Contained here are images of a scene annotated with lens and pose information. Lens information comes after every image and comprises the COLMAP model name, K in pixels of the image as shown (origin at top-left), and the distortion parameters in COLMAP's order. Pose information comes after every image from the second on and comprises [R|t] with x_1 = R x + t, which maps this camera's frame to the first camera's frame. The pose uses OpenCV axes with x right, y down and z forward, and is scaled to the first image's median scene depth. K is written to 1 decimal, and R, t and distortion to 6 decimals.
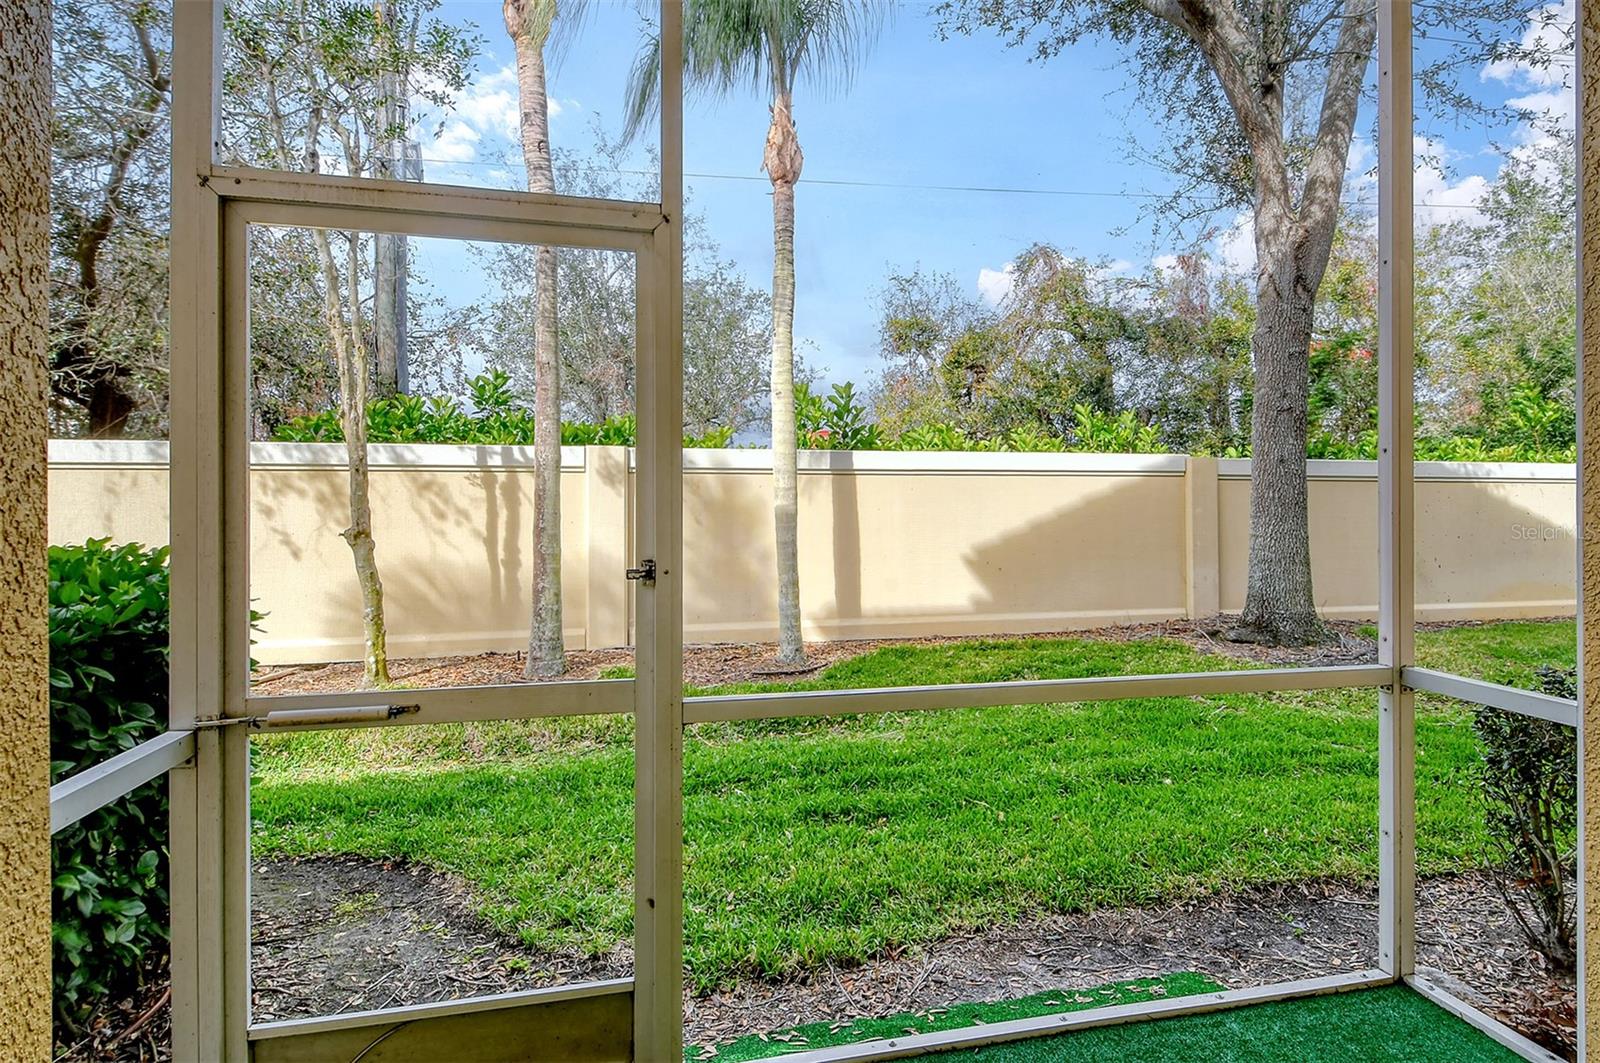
lens RADIAL K [[853.2, 0, 834.5], [0, 853.2, 491.1], [0, 0, 1]] dist [0.031818, -0.024355]
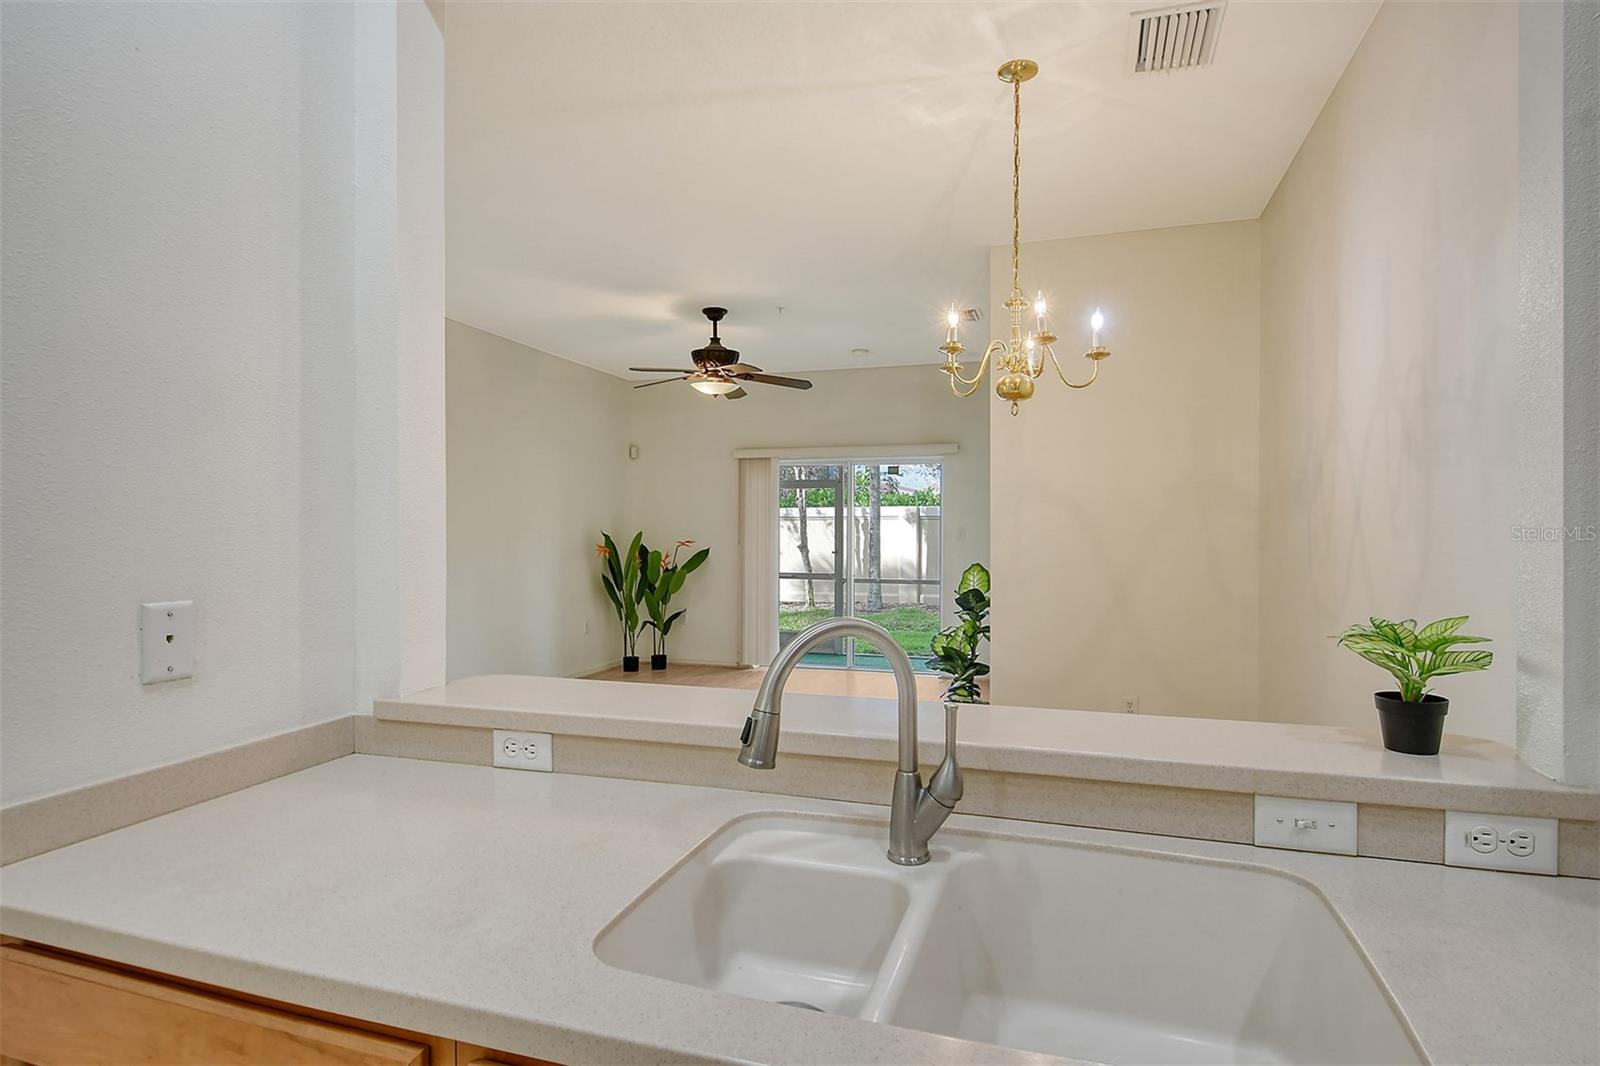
lens RADIAL K [[853.2, 0, 822.0], [0, 853.2, 509.4], [0, 0, 1]] dist [0.031818, -0.024355]
pose [[0.867898, -0.006760, -0.496696, 0.656984], [0.004119, 0.999971, -0.006412, -0.035681], [0.496725, 0.003519, 0.867901, -1.011177]]
